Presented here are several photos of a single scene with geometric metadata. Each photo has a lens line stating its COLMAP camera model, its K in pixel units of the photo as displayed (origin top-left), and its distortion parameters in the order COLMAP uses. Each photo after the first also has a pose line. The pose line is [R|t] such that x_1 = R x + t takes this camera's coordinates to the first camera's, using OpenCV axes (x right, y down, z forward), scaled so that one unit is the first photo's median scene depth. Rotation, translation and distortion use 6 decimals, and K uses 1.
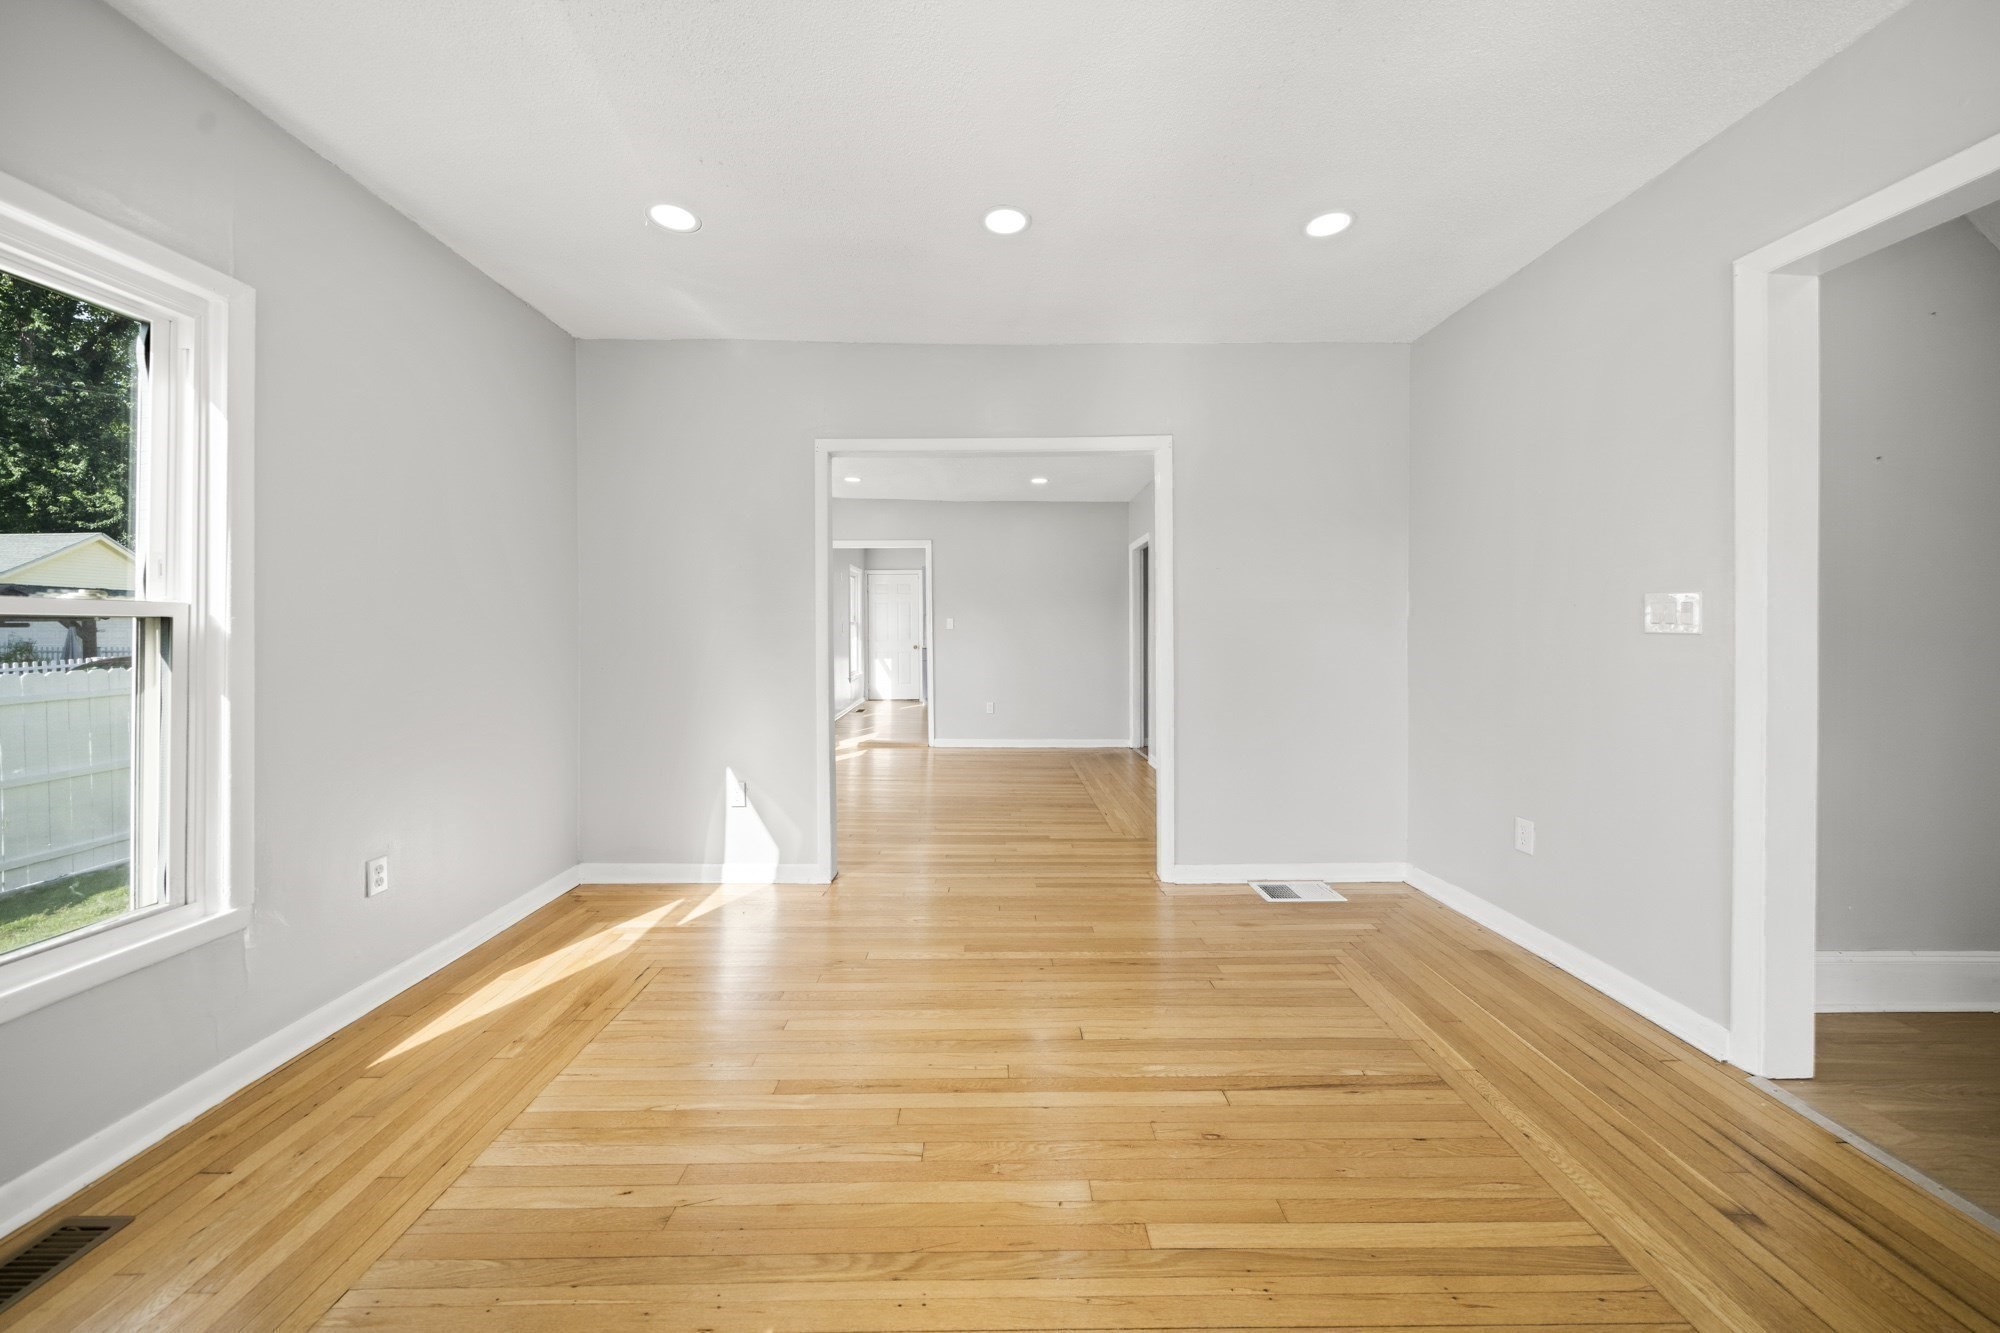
lens RADIAL K [[701.1, 0, 1006.6], [0, 701.1, 630.5], [0, 0, 1]] dist [-0.005876, 0.000518]
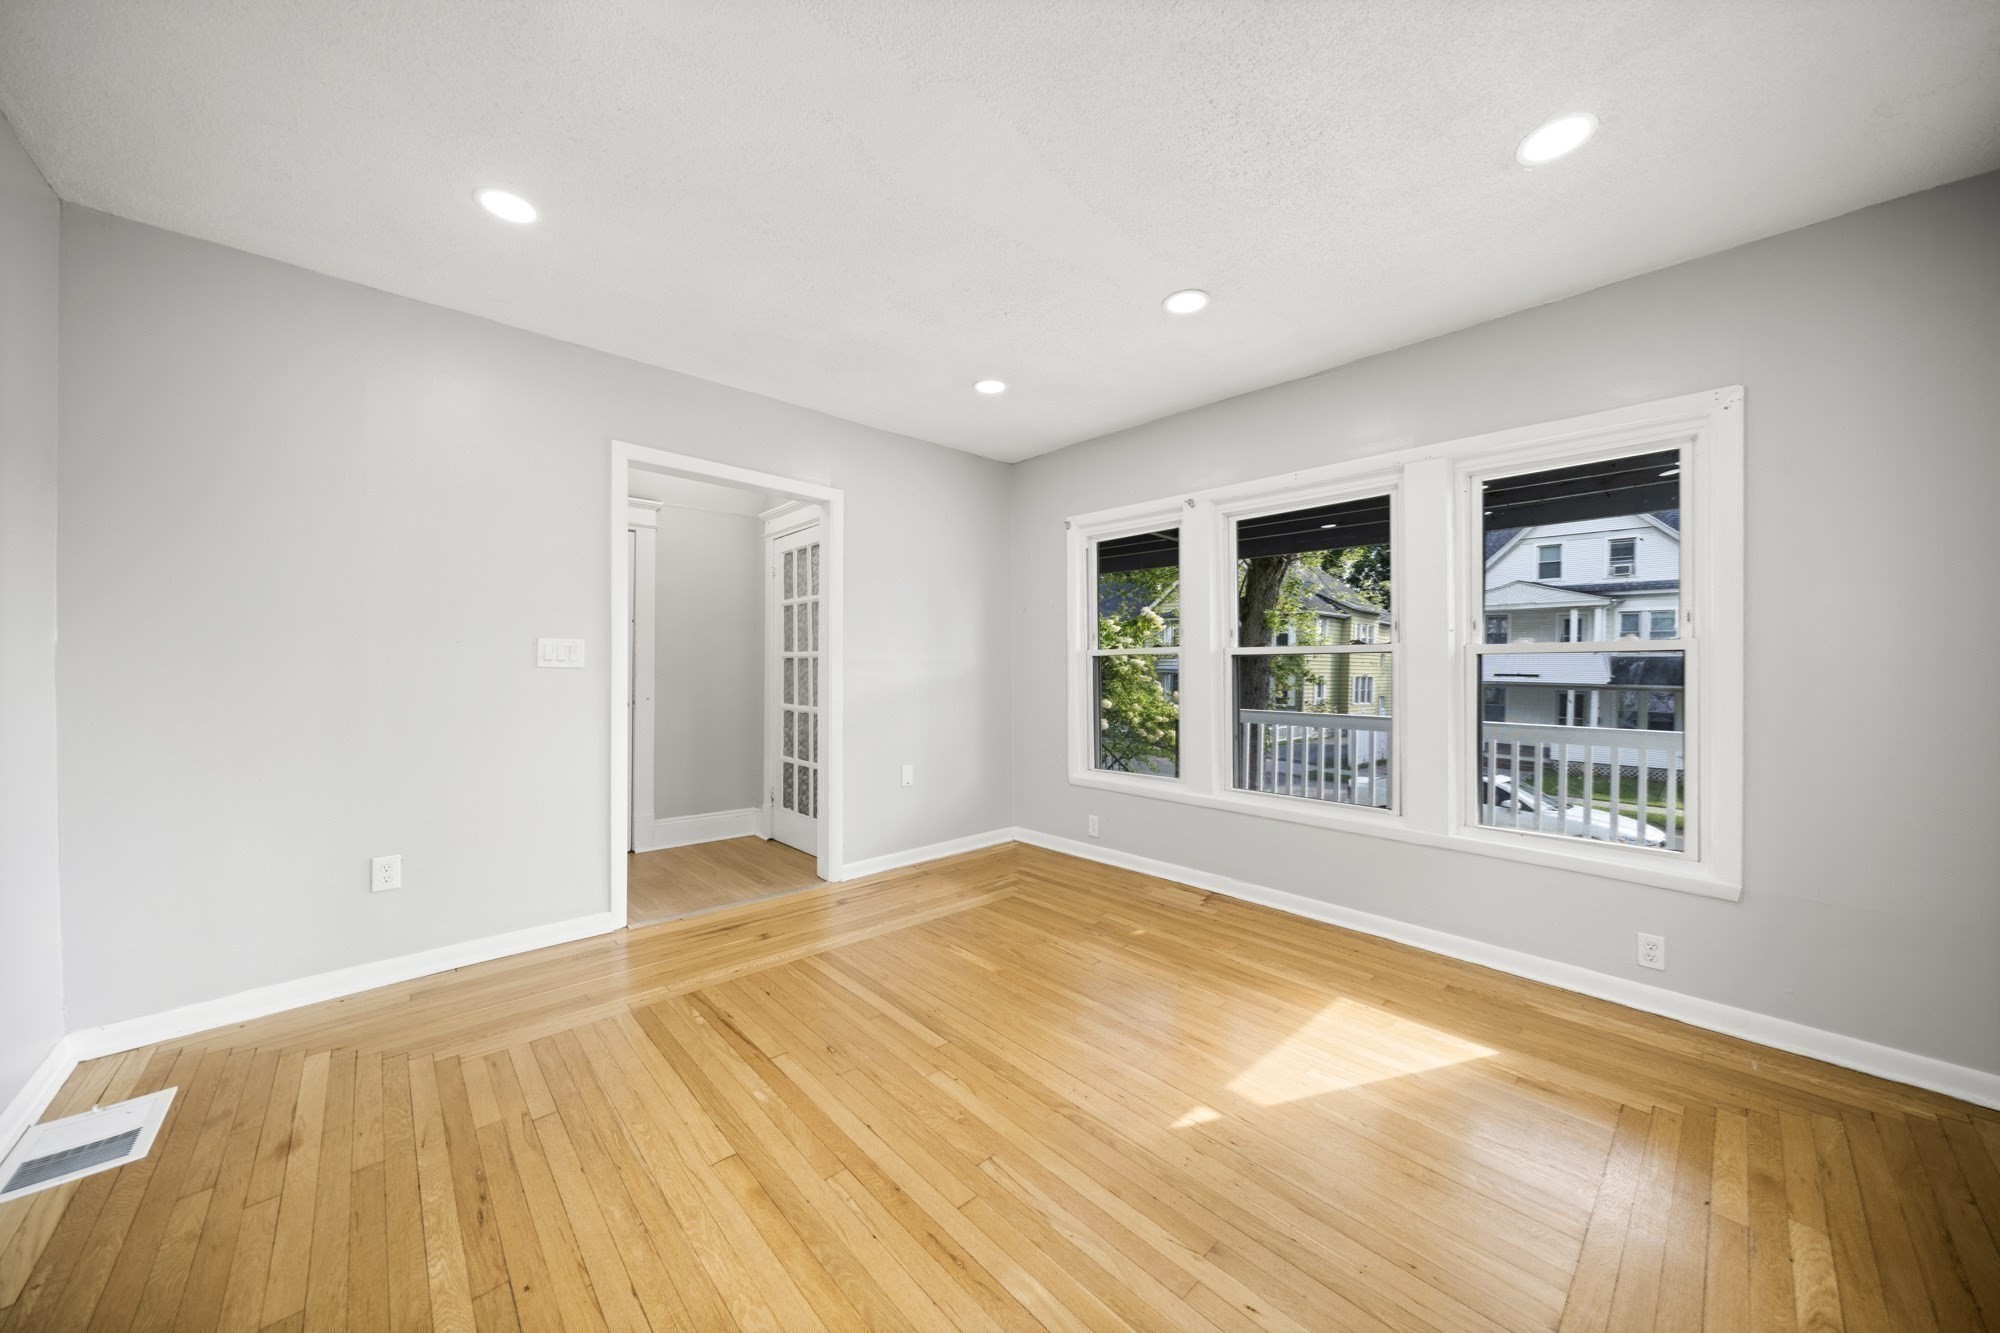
lens RADIAL K [[701.1, 0, 988.1], [0, 701.1, 657.1], [0, 0, 1]] dist [-0.005876, 0.000518]
pose [[-0.657280, 0.007863, 0.753605, -0.783049], [-0.002371, 0.999919, -0.012500, 0.003688], [-0.753643, -0.010003, -0.657208, 1.444241]]
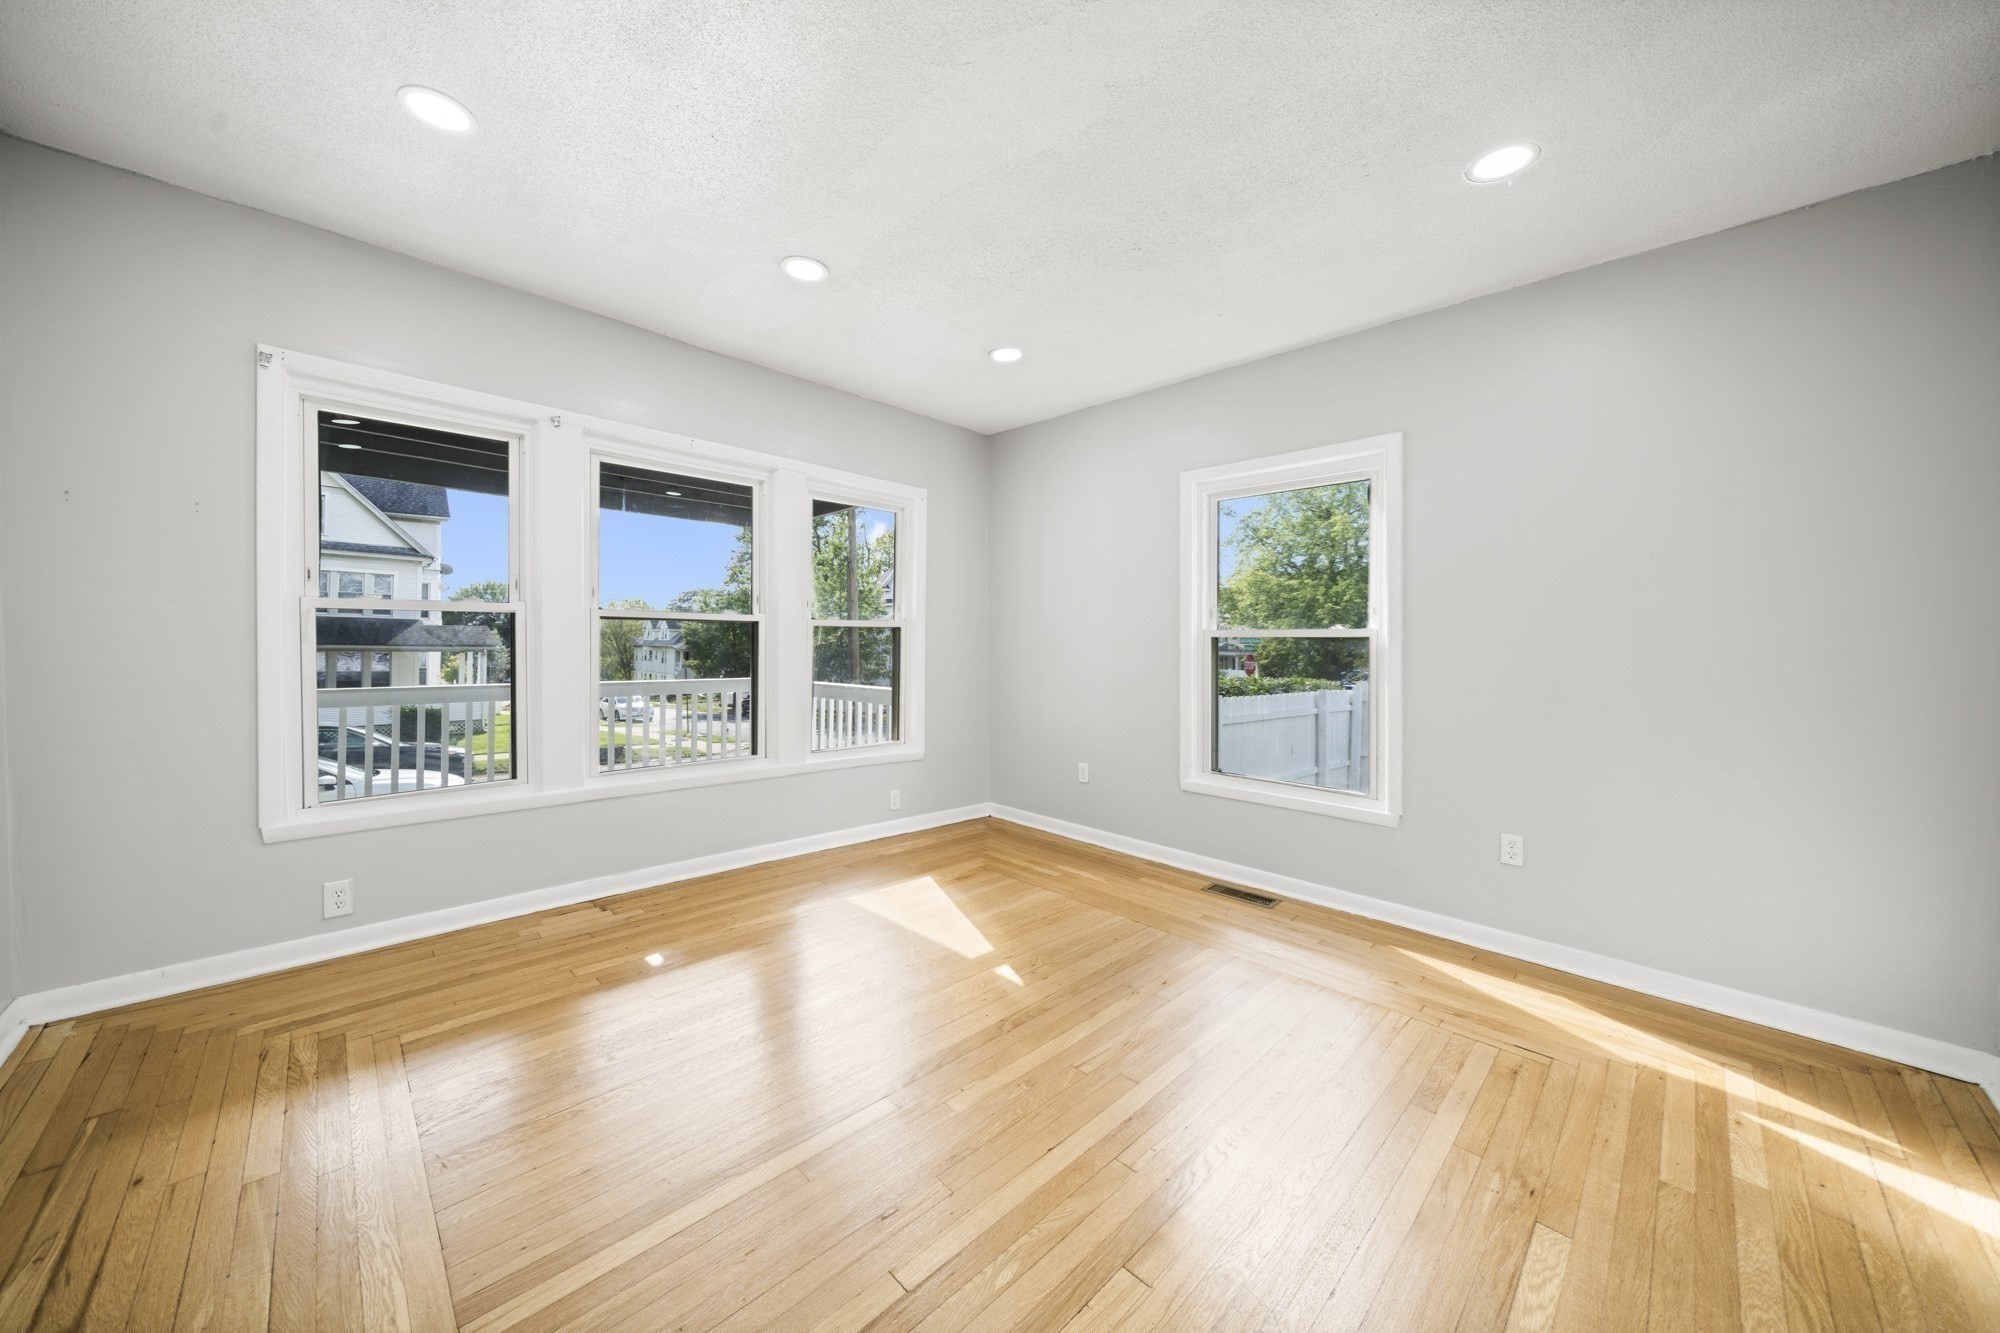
lens RADIAL K [[701.1, 0, 984.1], [0, 701.1, 650.9], [0, 0, 1]] dist [-0.005876, 0.000518]
pose [[-0.724806, -0.001323, -0.688951, 0.711332], [-0.018026, 0.999692, 0.017044, 0.003474], [0.688717, 0.024773, -0.724607, 1.488396]]
